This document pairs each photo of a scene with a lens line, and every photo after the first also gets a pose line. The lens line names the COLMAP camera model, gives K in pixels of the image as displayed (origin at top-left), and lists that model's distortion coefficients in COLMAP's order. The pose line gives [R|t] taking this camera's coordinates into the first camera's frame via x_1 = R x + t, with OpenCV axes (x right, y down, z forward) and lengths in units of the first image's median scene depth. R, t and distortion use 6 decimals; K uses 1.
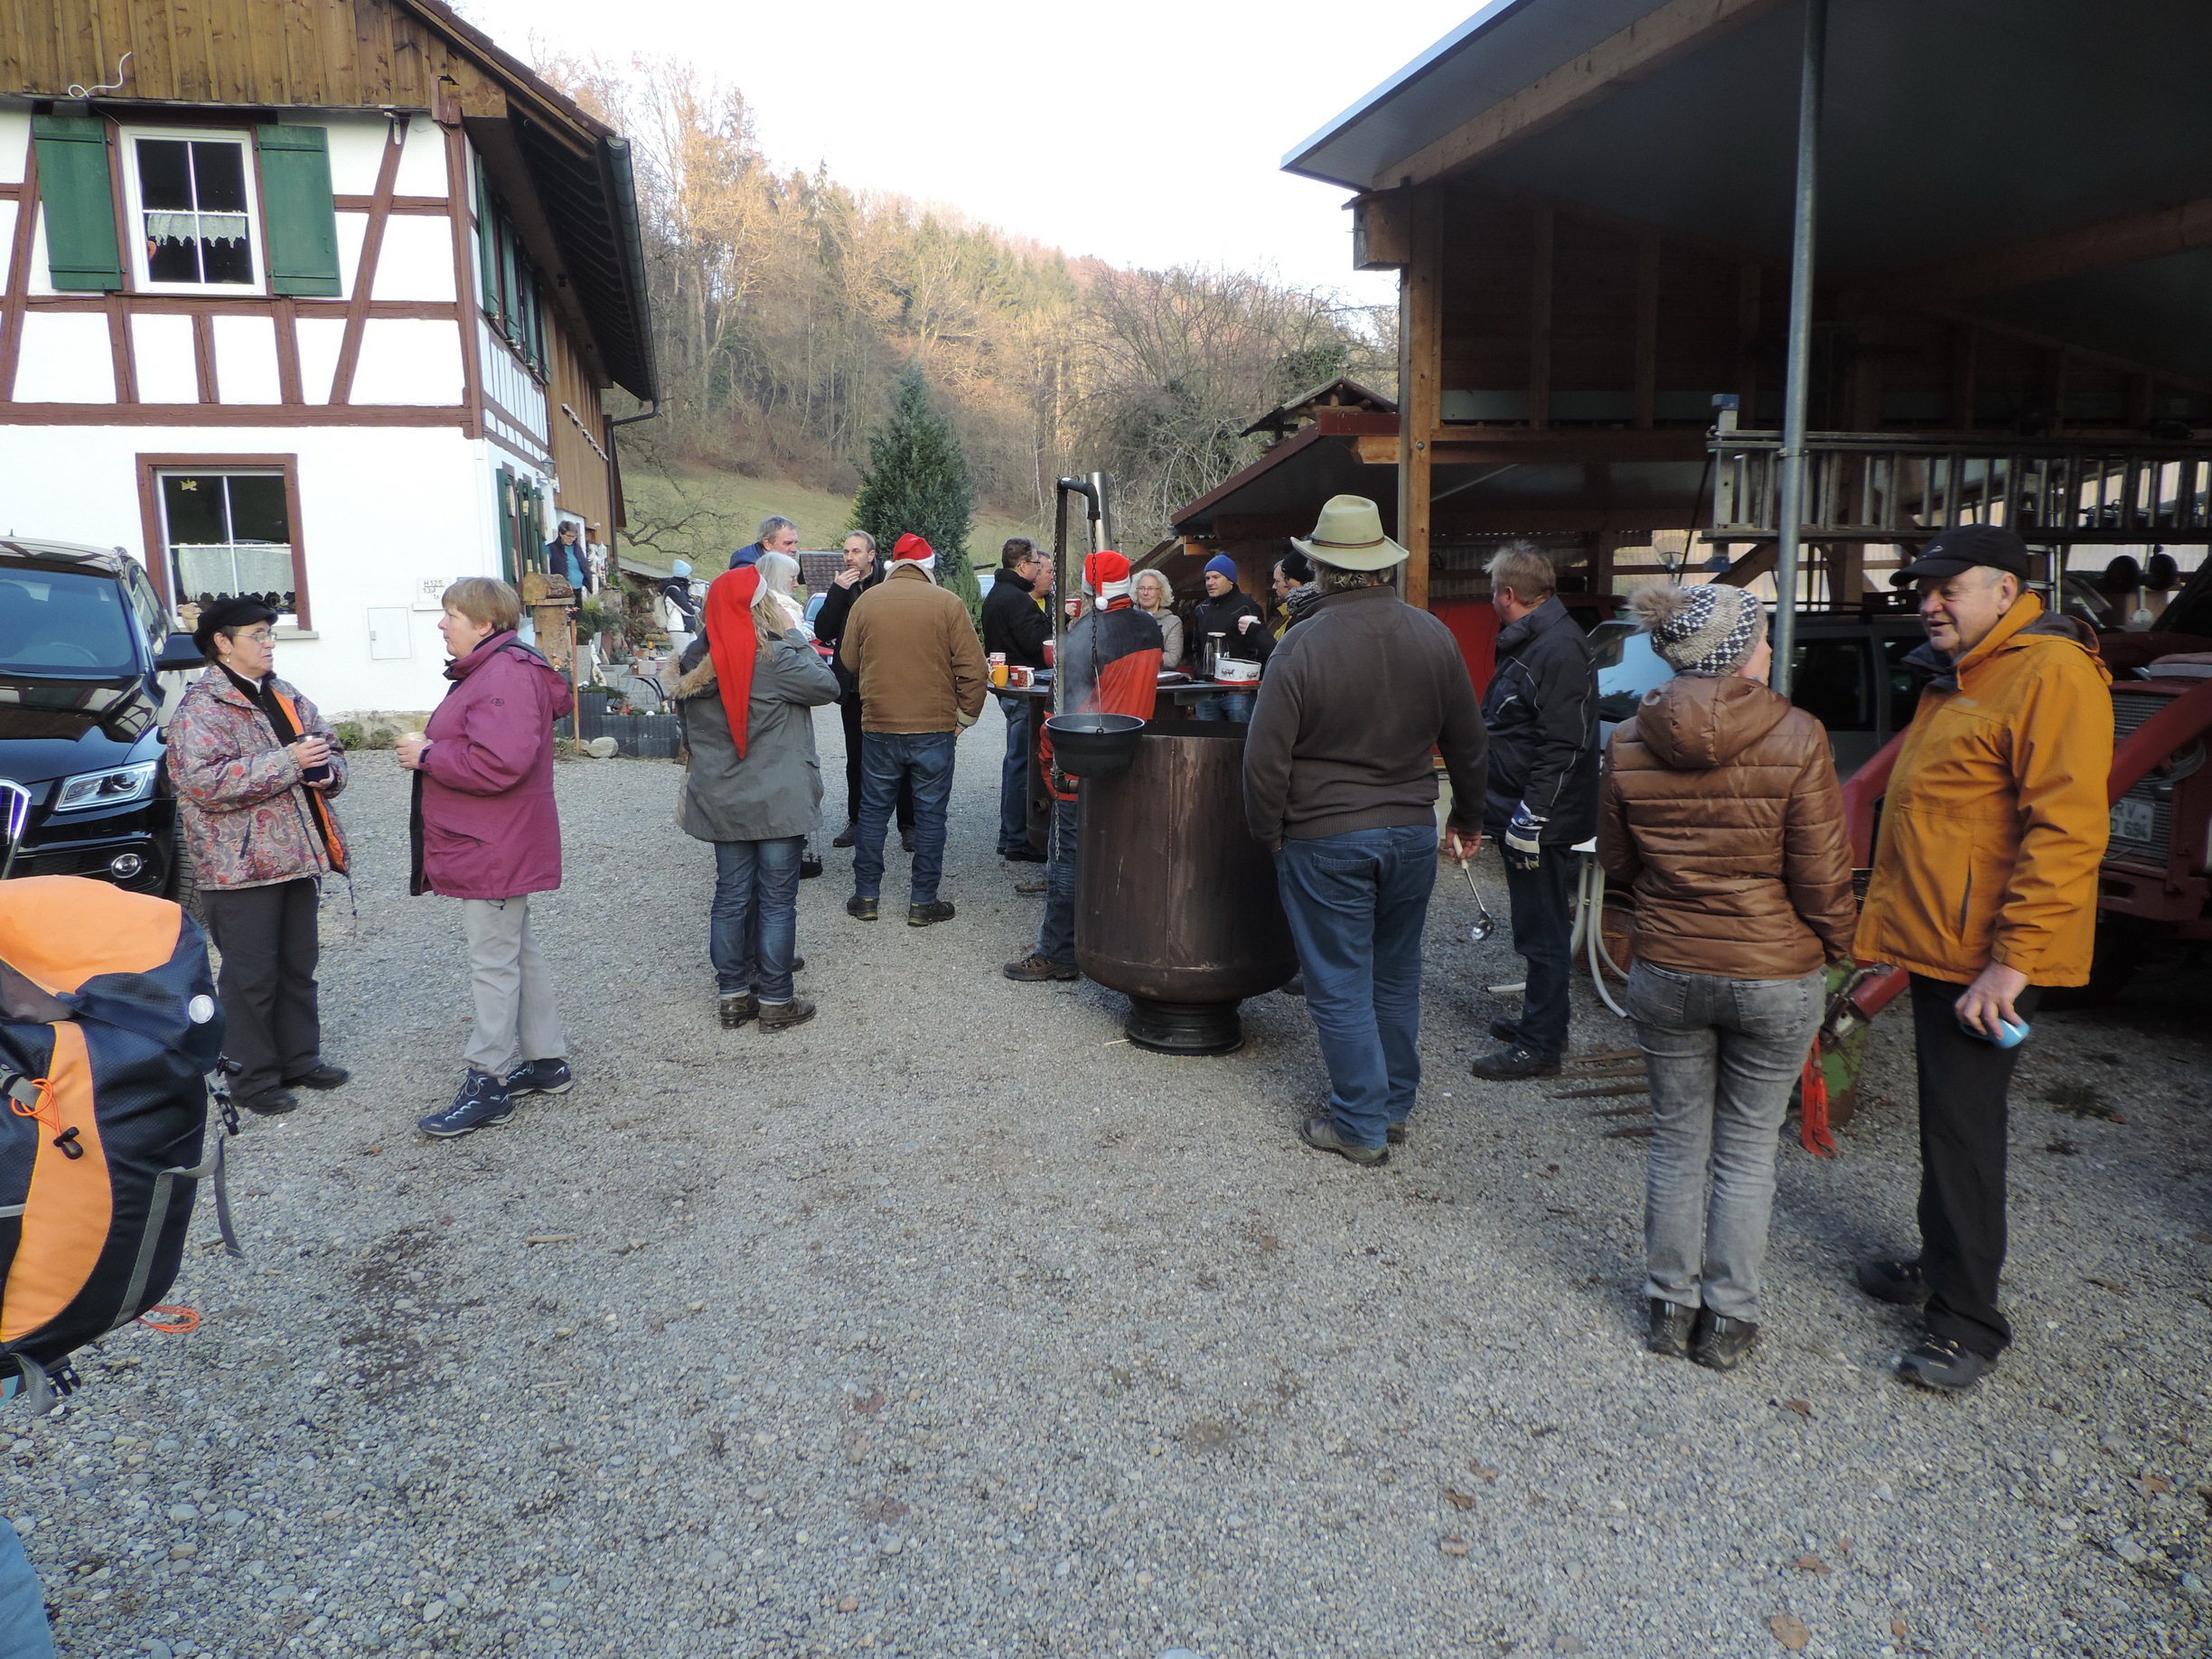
lens RADIAL K [[1573.6, 0, 1110.6], [0, 1573.6, 832.9], [0, 0, 1]] dist [-0.018203, 0.003422]
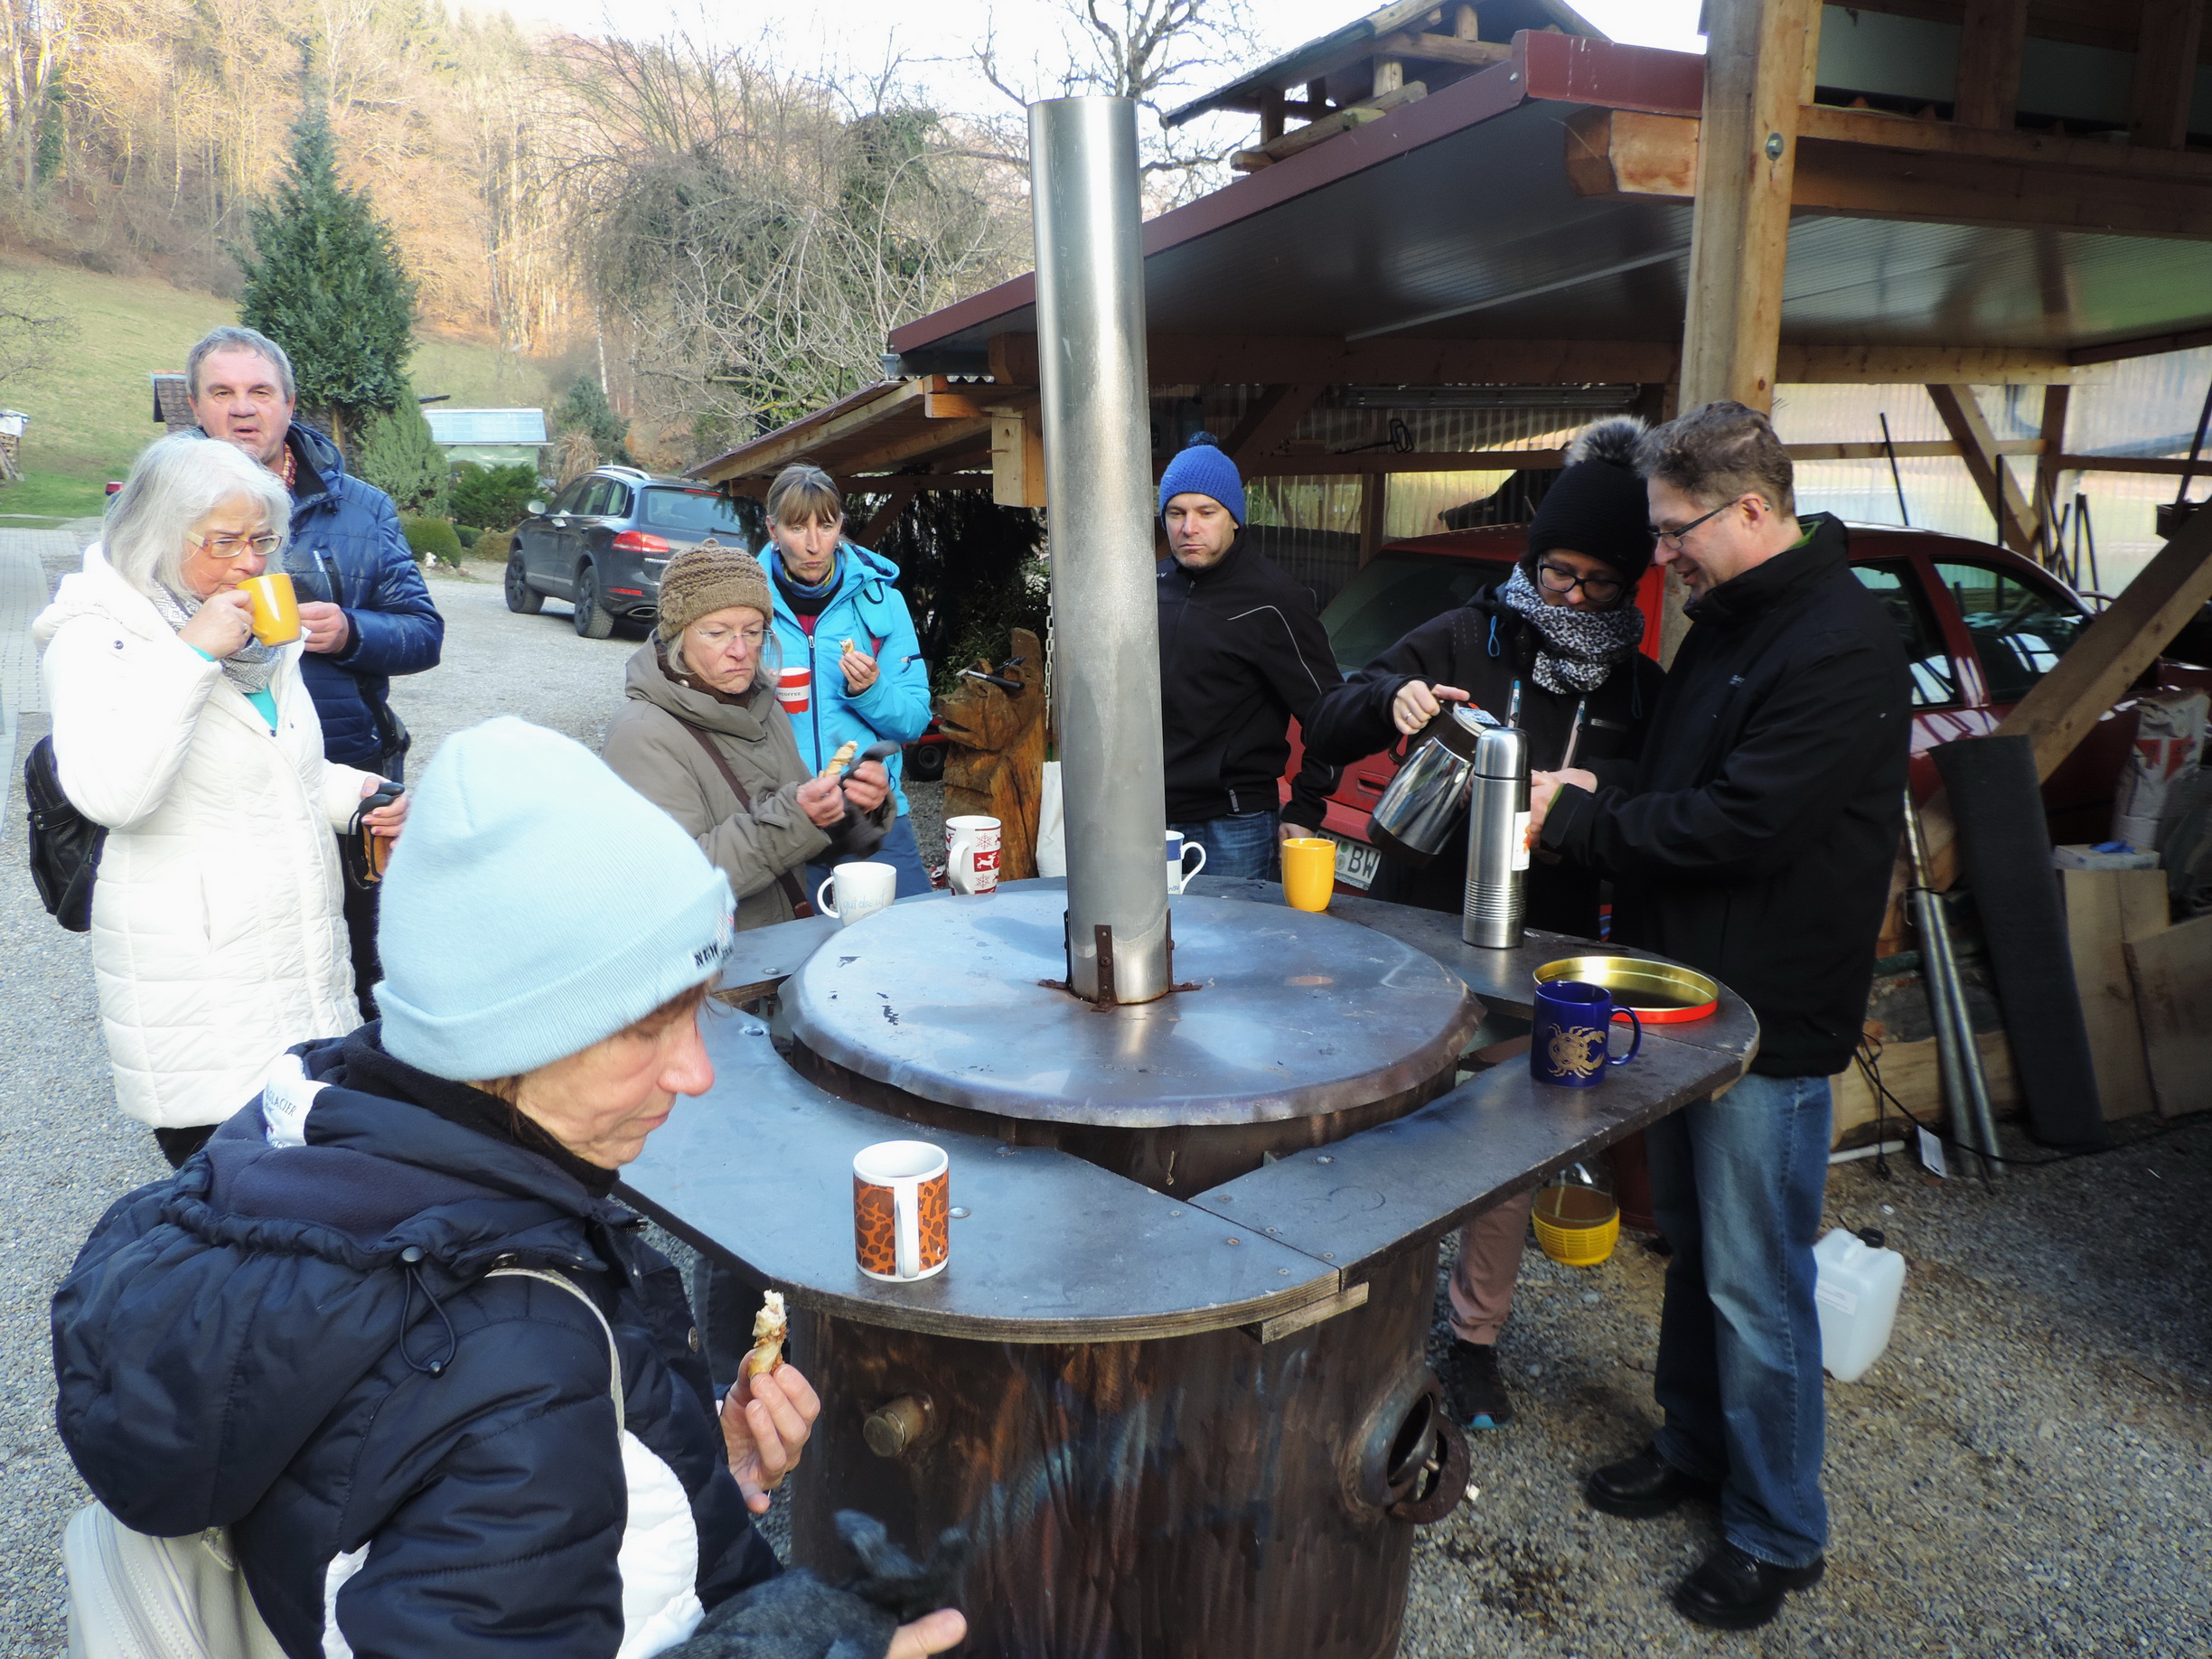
lens RADIAL K [[1735.4, 0, 1108.1], [0, 1735.4, 835.5], [0, 0, 1]] dist [-0.016898, -0.005933]
pose [[0.959431, -0.049199, 0.277618, -0.015038], [0.027515, 0.996296, 0.081473, -0.028471], [-0.280598, -0.070529, 0.957231, 0.147486]]
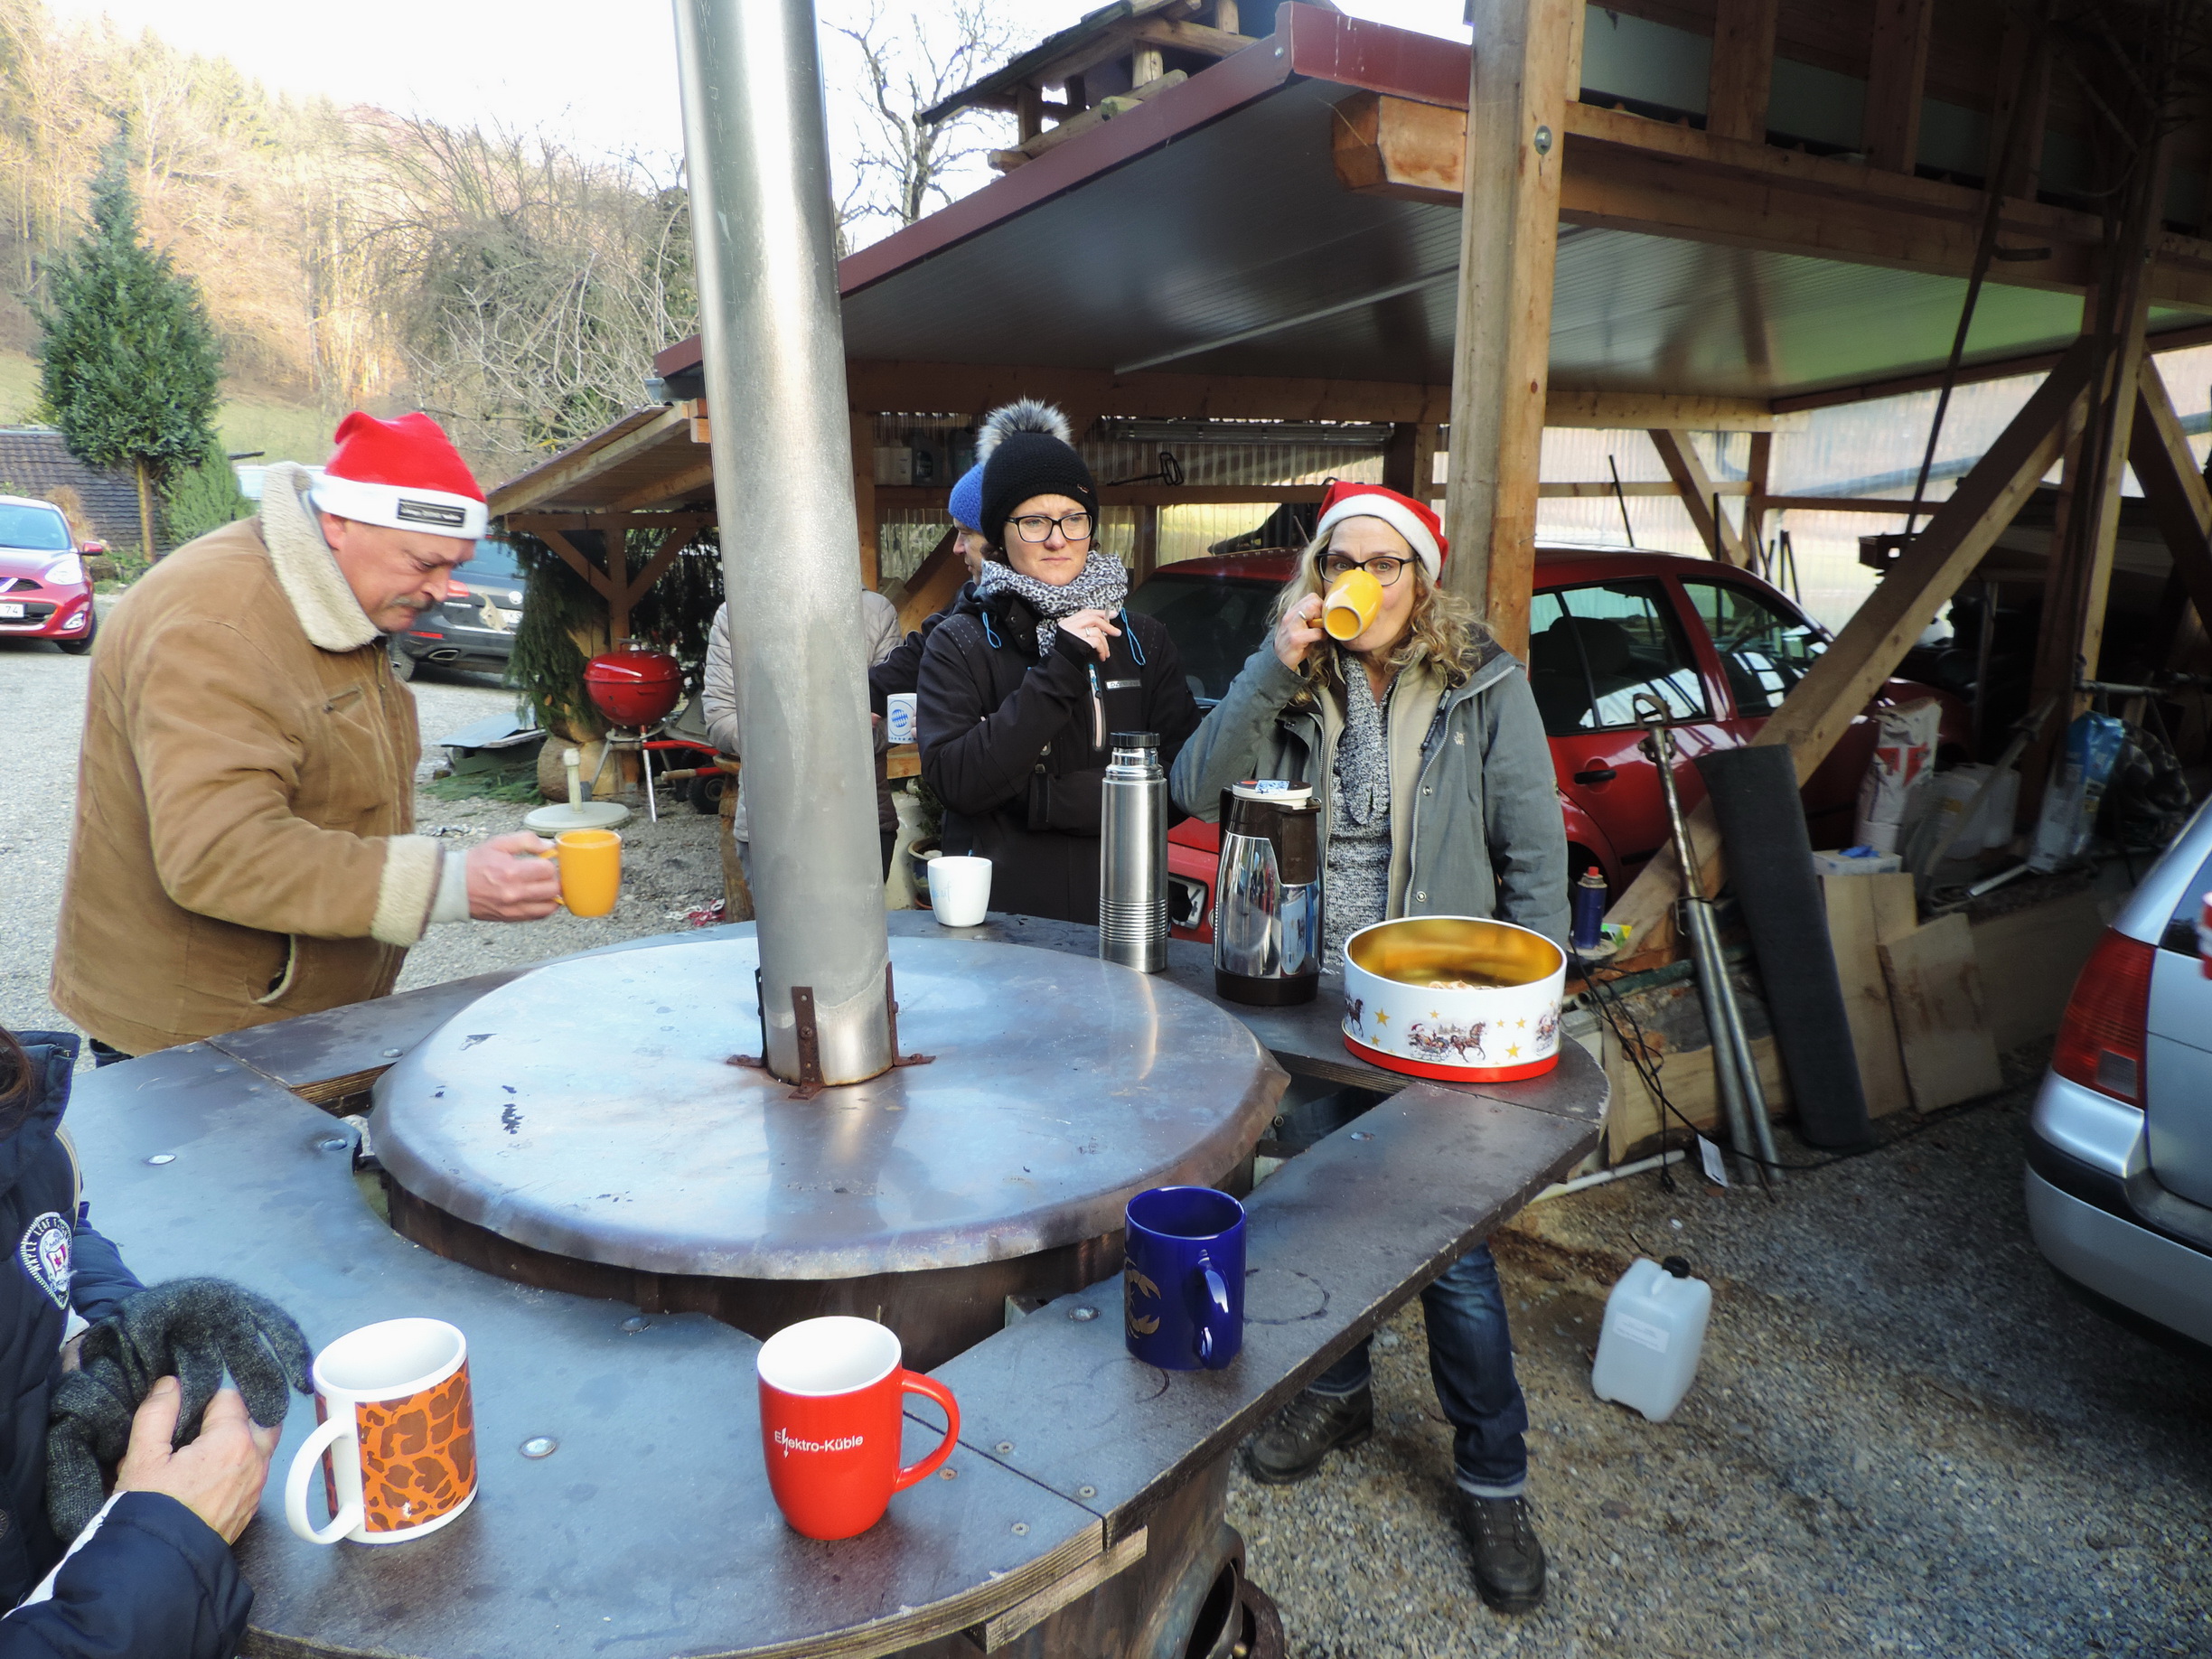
lens RADIAL K [[1573.6, 0, 1110.6], [0, 1573.6, 832.9], [0, 0, 1]] dist [-0.018203, 0.003422]
pose [[0.916784, -0.065337, 0.394003, -0.008706], [0.041294, 0.996747, 0.069206, -0.027385], [-0.397243, -0.047177, 0.916500, 0.160486]]
